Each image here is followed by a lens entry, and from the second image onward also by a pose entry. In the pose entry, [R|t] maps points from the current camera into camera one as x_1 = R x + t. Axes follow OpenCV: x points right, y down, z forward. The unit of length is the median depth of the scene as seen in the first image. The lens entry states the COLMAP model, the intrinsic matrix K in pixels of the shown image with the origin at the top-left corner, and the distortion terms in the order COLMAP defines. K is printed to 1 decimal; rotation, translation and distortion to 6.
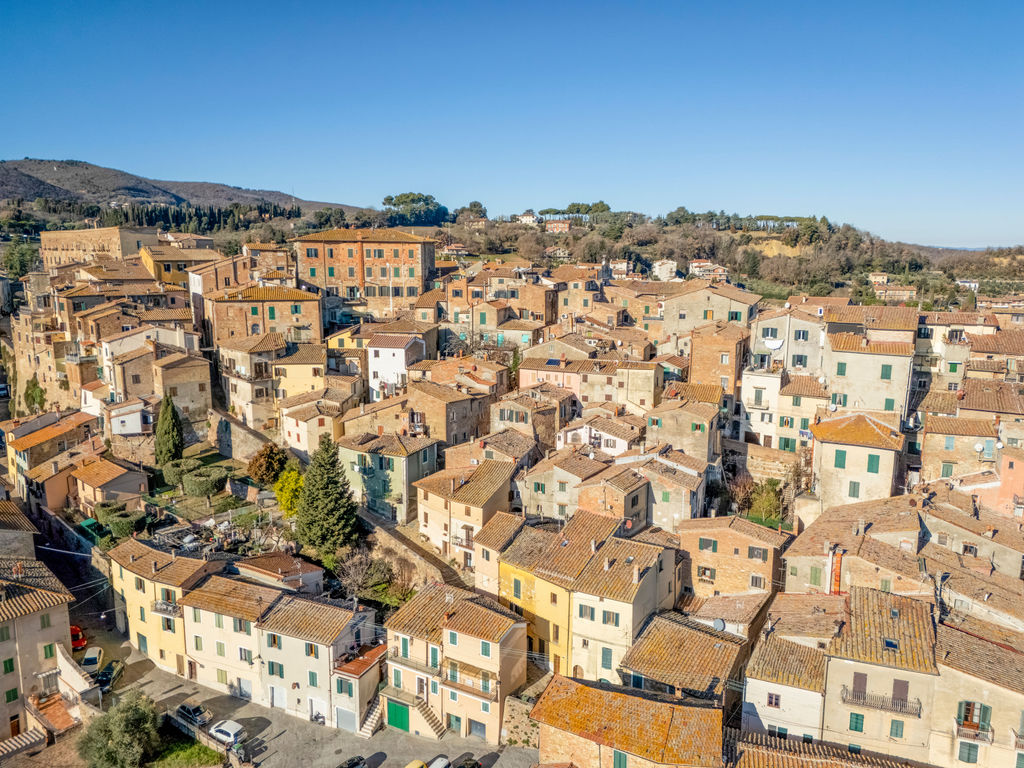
lens RADIAL K [[739.5, 0, 512.0], [0, 739.5, 384.0], [0, 0, 1]] dist [0.083825, -0.095208]
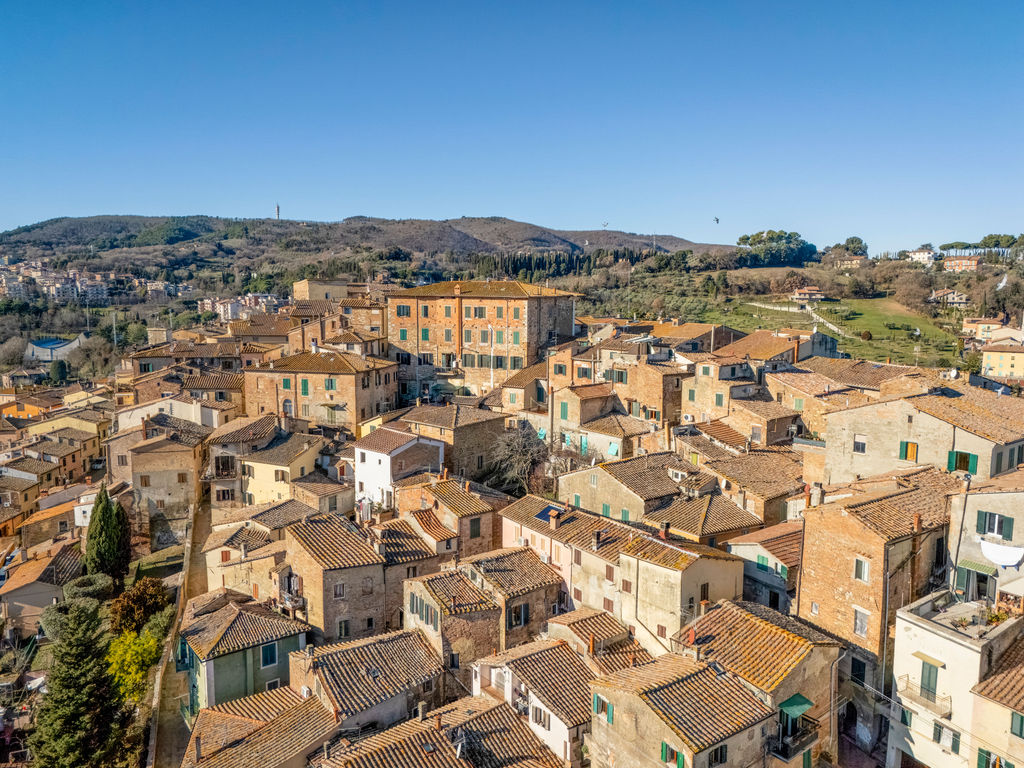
lens RADIAL K [[739.5, 0, 512.0], [0, 739.5, 384.0], [0, 0, 1]] dist [0.083825, -0.095208]
pose [[0.872650, 0.062319, -0.484353, 0.230662], [-0.088389, 0.995599, -0.031151, -0.083206], [0.480280, 0.069995, 0.874318, 0.363295]]
